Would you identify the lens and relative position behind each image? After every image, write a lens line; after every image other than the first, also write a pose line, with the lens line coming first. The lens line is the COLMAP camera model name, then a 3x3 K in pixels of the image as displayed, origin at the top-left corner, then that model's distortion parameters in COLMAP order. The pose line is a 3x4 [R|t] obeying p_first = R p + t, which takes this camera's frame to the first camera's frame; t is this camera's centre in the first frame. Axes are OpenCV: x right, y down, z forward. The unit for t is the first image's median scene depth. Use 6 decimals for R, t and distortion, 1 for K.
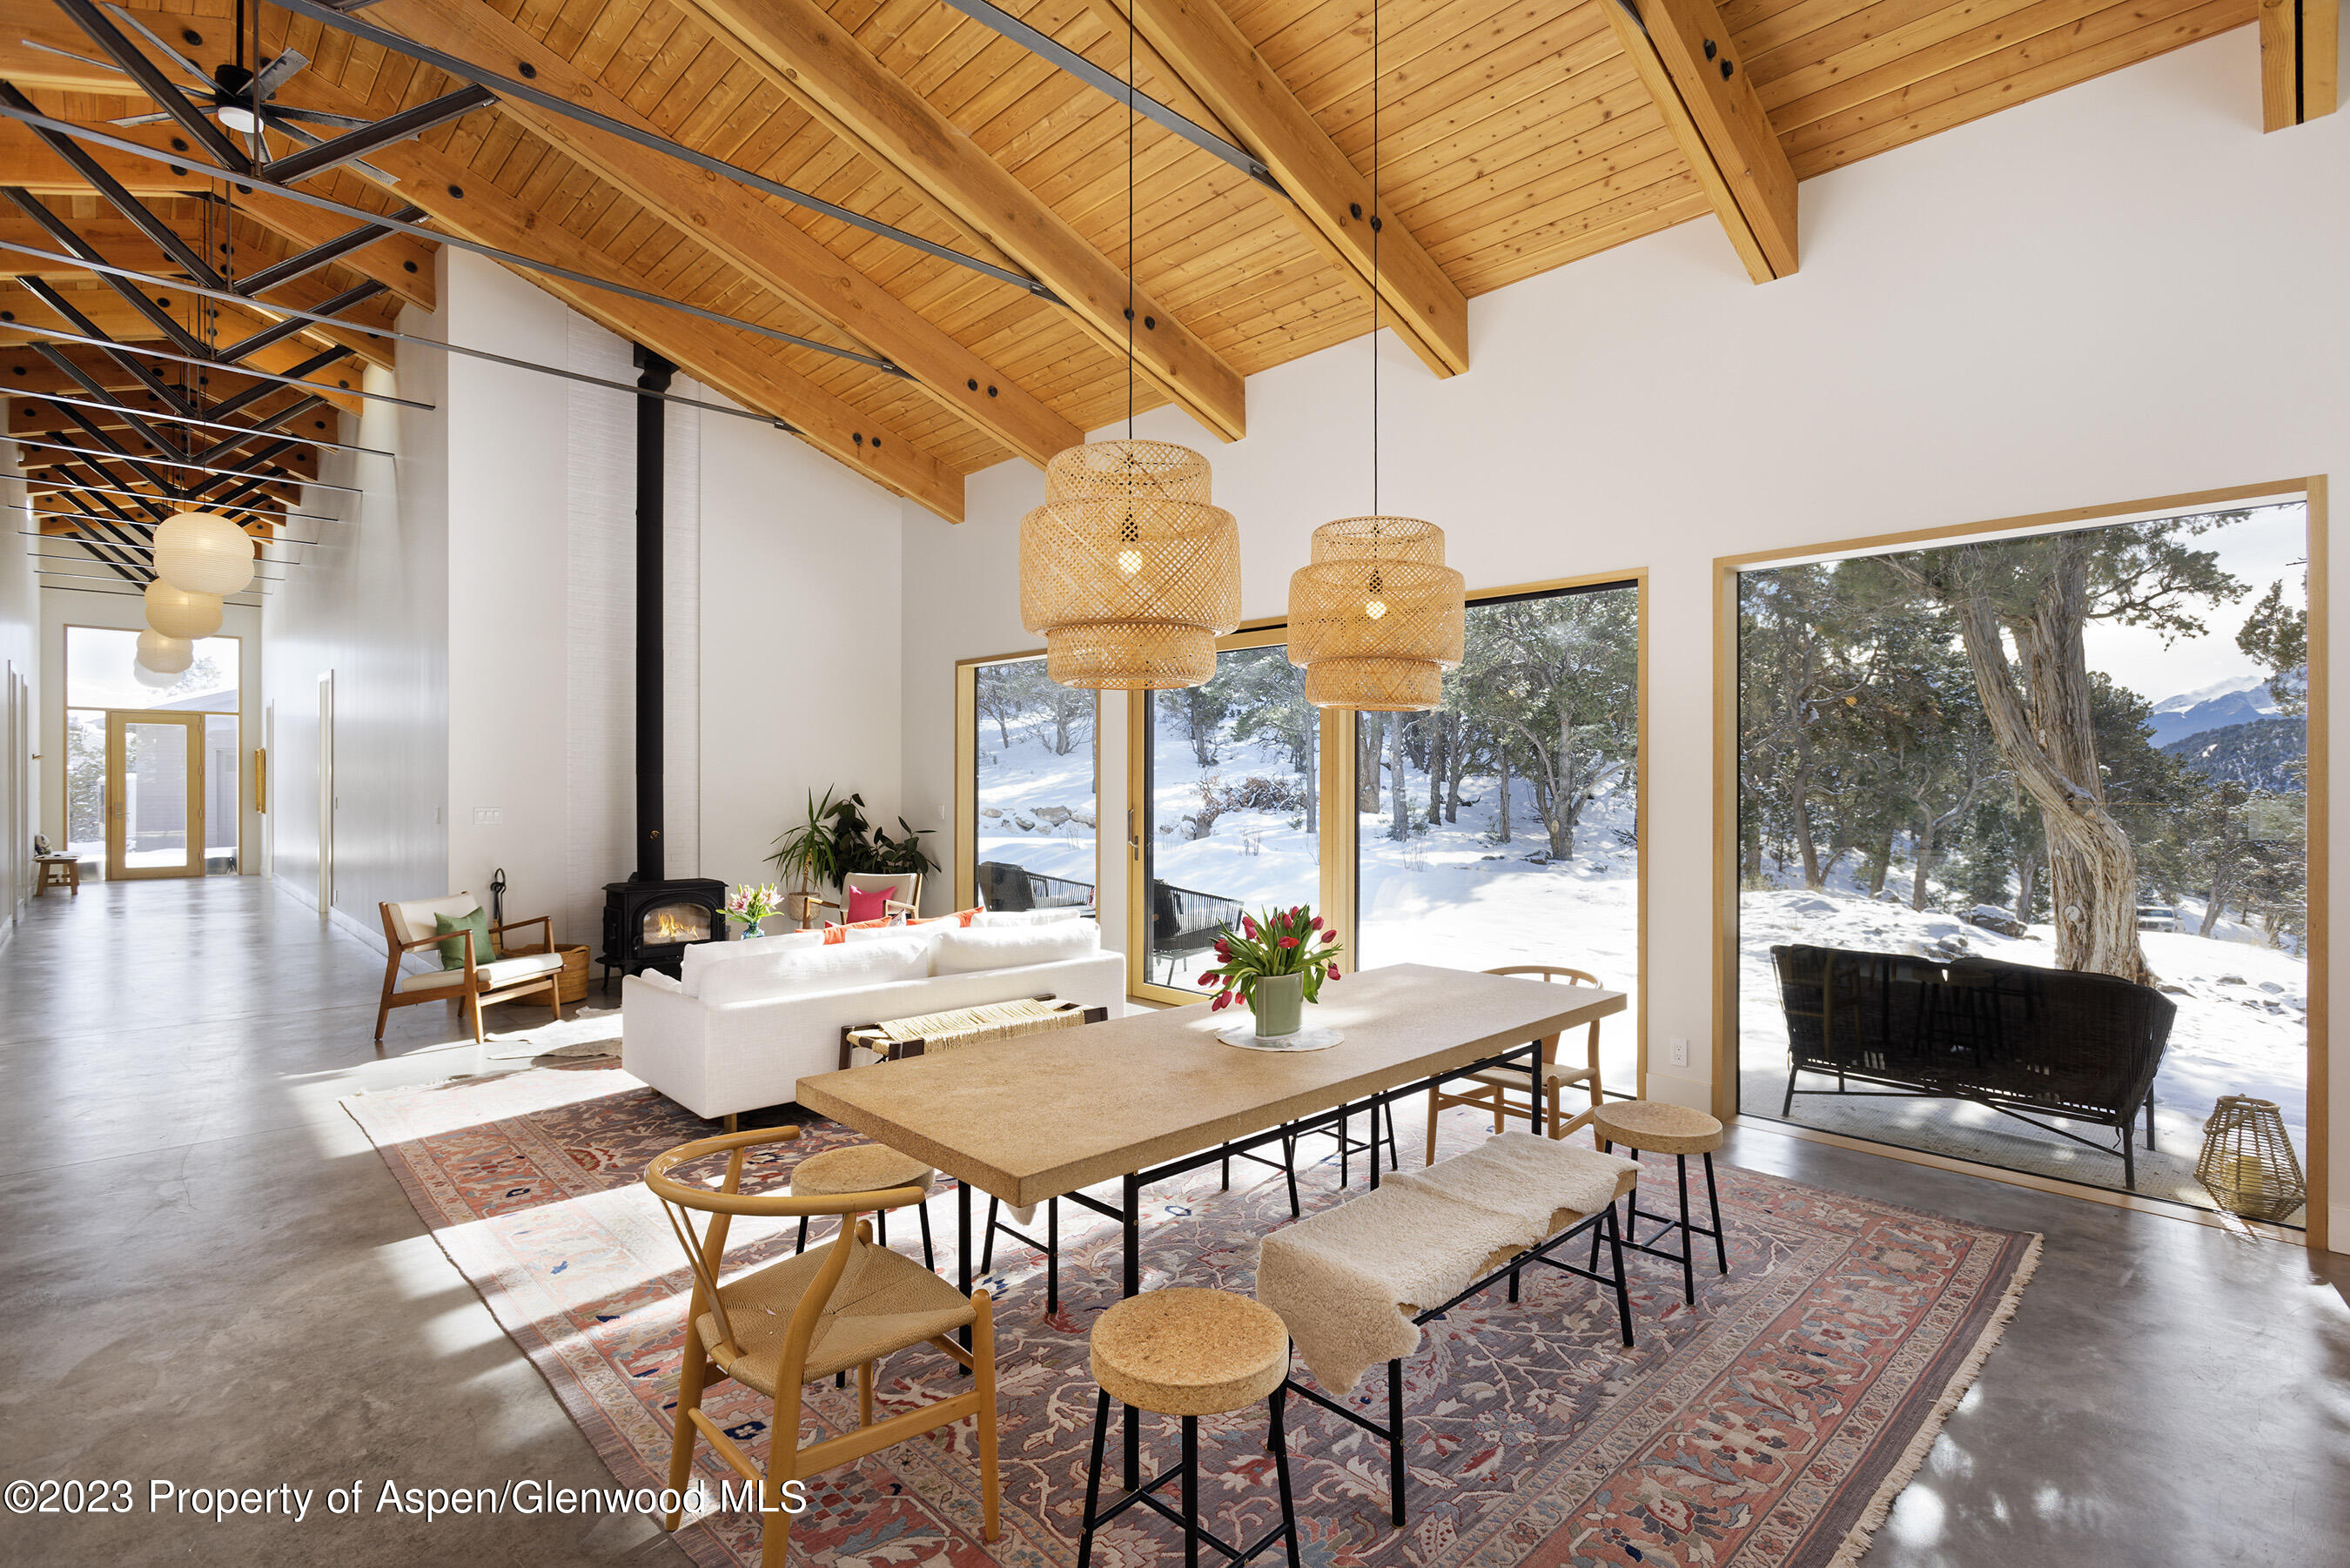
lens RADIAL K [[1148.5, 0, 1194.0], [0, 1148.5, 780.8], [0, 0, 1]] dist [-0.000167, -0.000218]
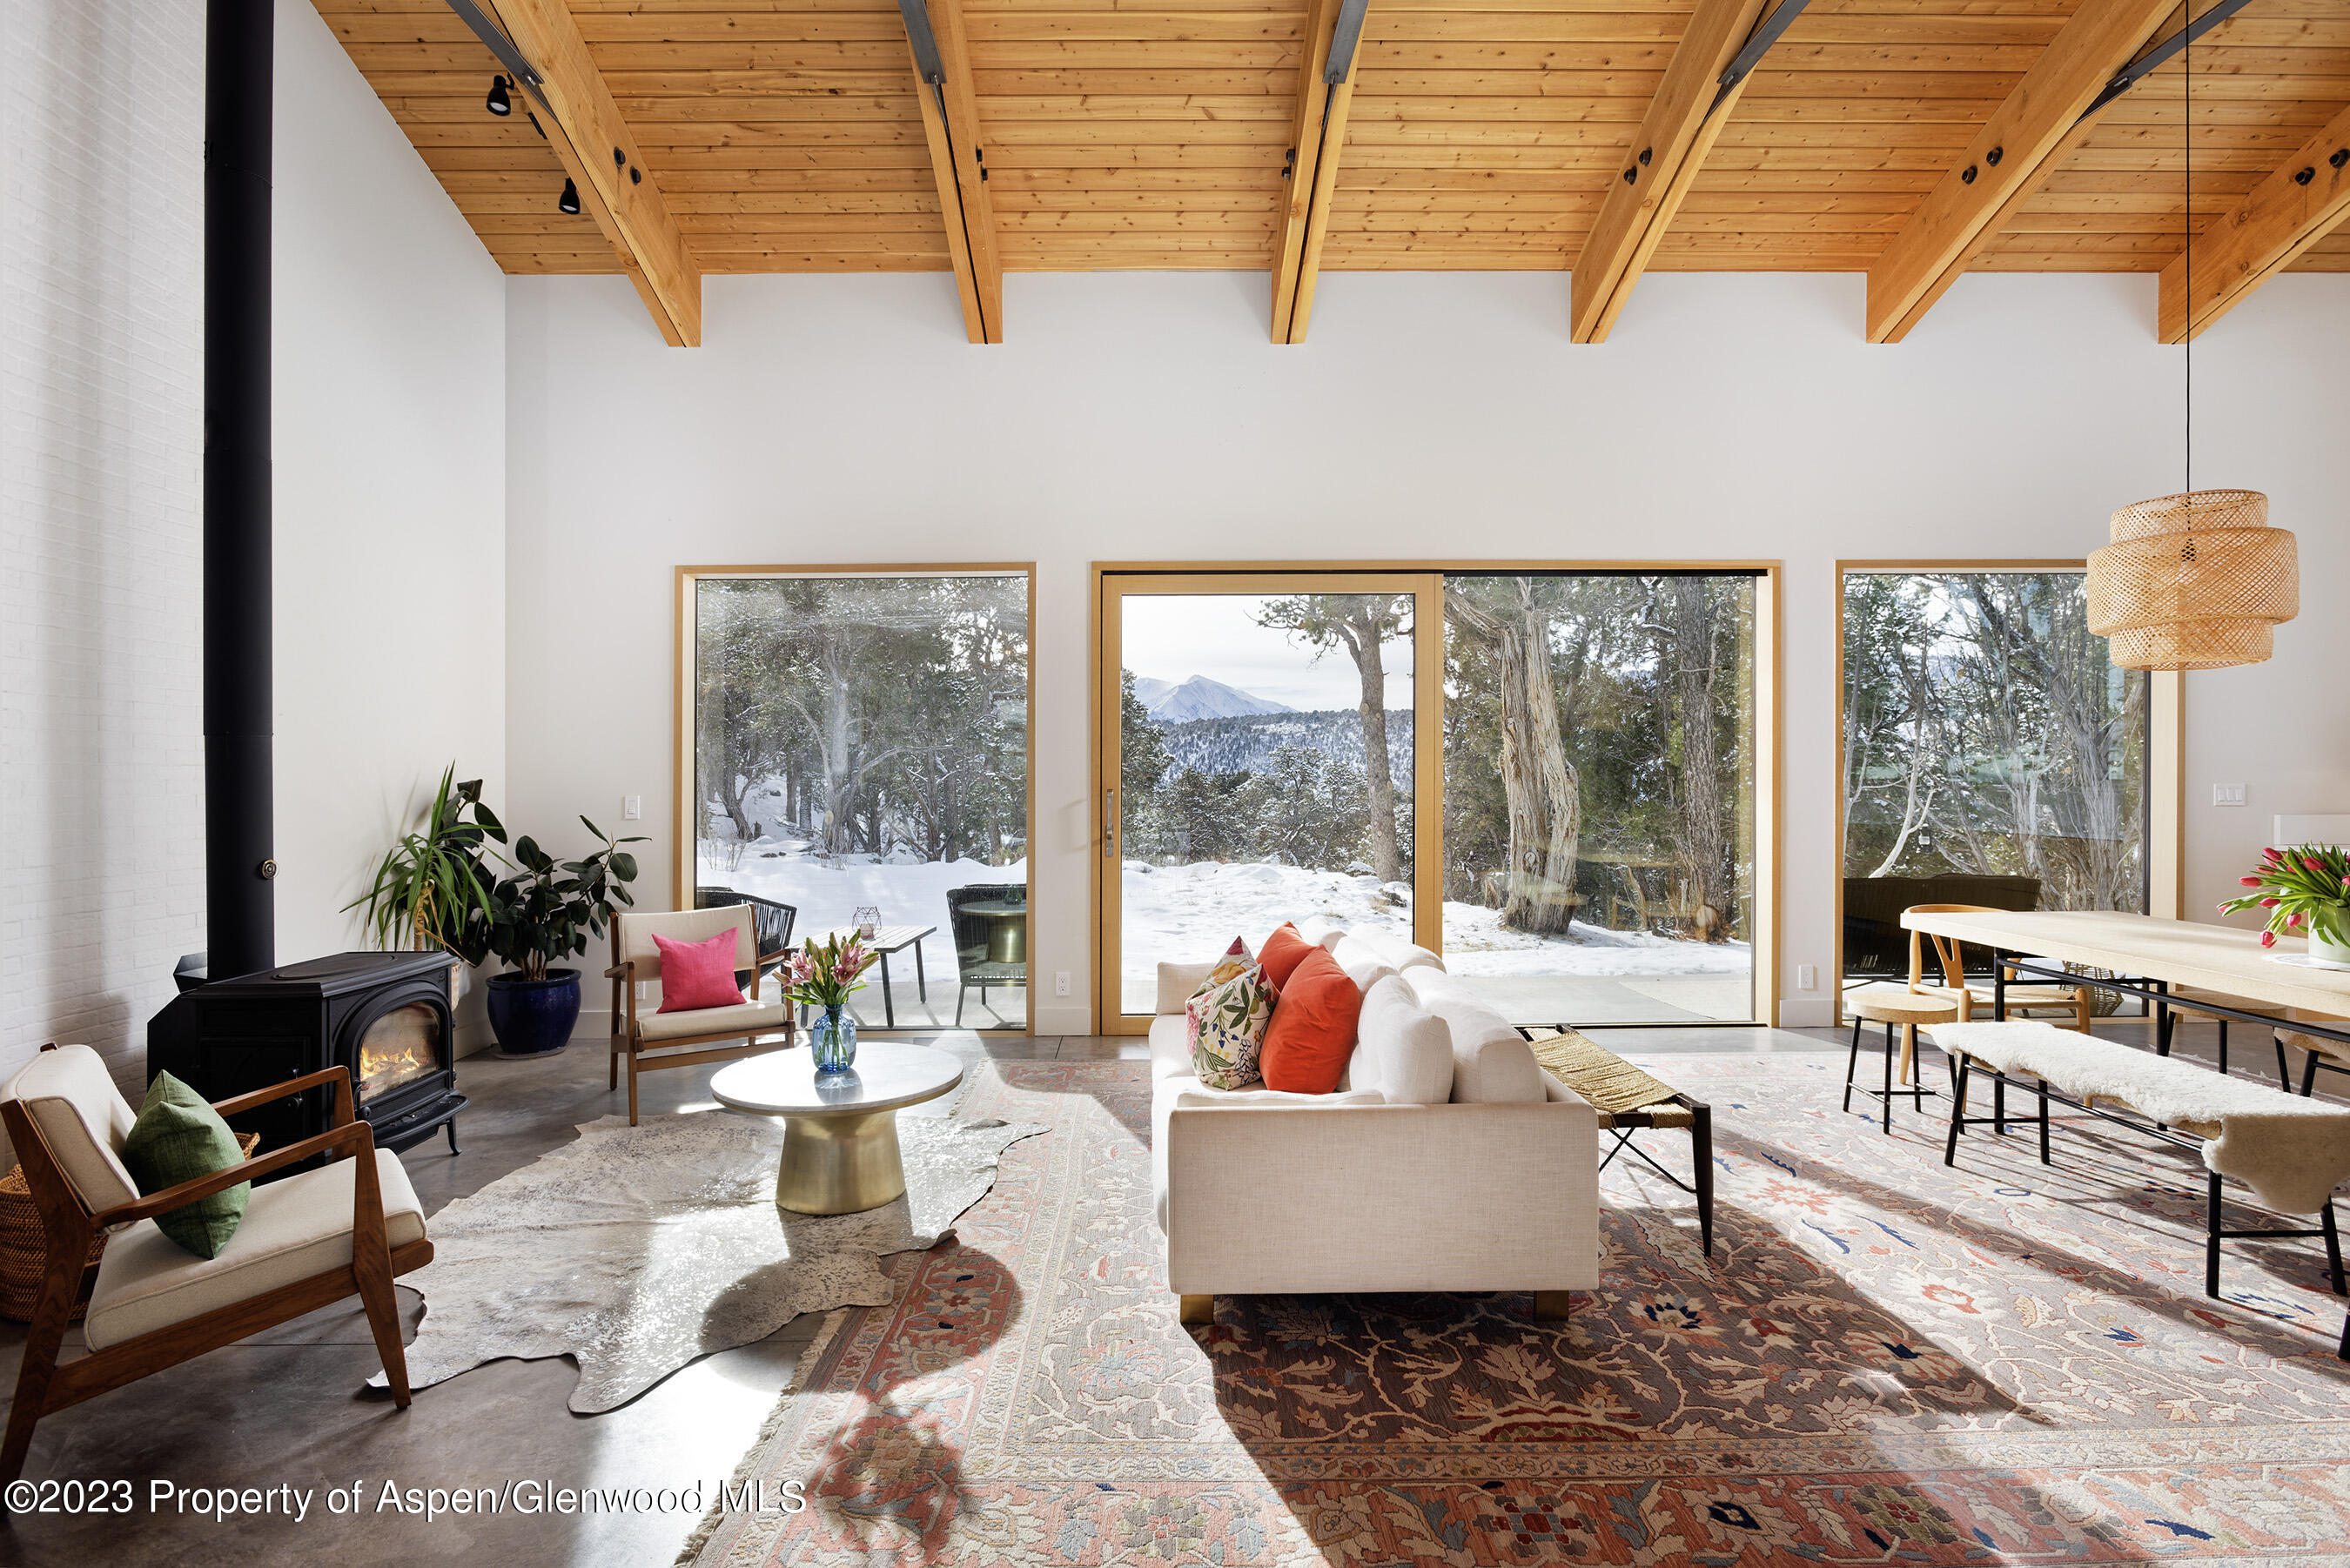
lens RADIAL K [[1170.9, 0, 1175.0], [0, 1170.9, 784.0], [0, 0, 1]] dist [0.001010, 0.000490]
pose [[0.682896, -0.021383, 0.730202, -1.034745], [0.023969, 0.999689, 0.006858, 0.015394], [-0.730122, 0.012819, 0.683197, 0.739682]]
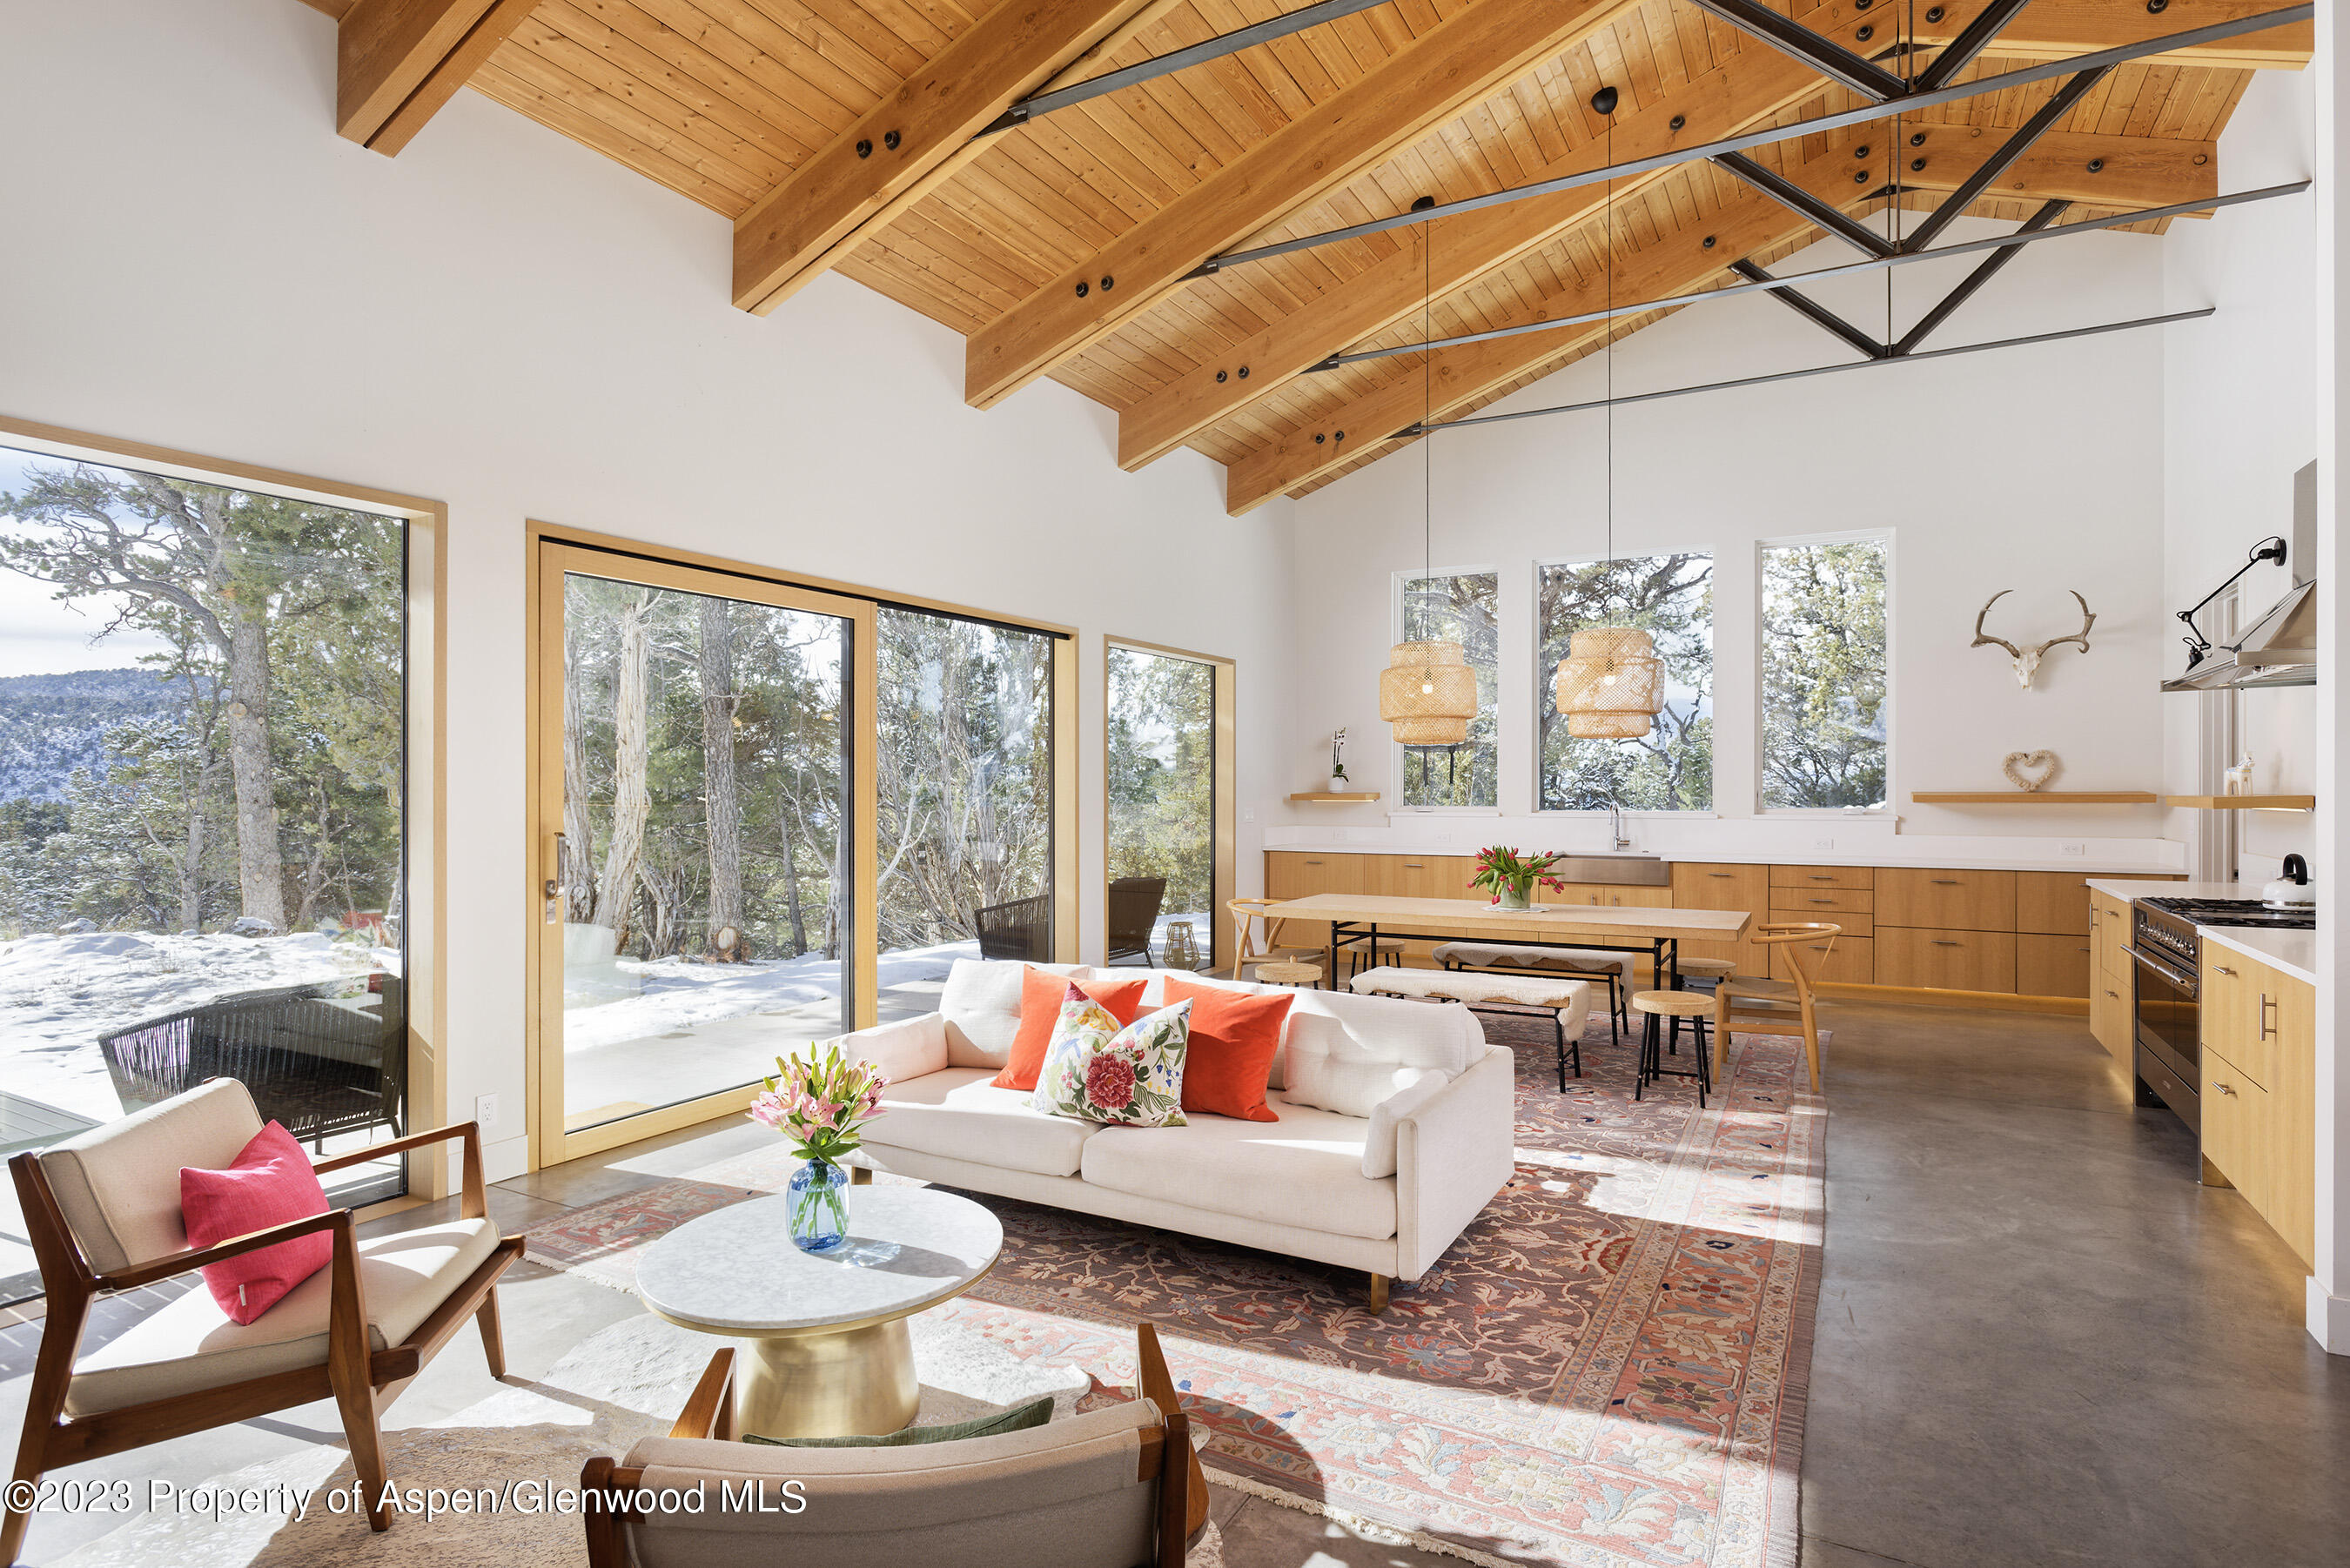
lens RADIAL K [[1216.9, 0, 1175.0], [0, 1216.9, 784.0], [0, 0, 1]] dist [-0.001488, -0.000363]
pose [[-0.293841, -0.011801, 0.955782, -1.244758], [0.012334, 0.999794, 0.016137, -0.023186], [-0.955775, 0.016530, -0.293635, 1.526335]]
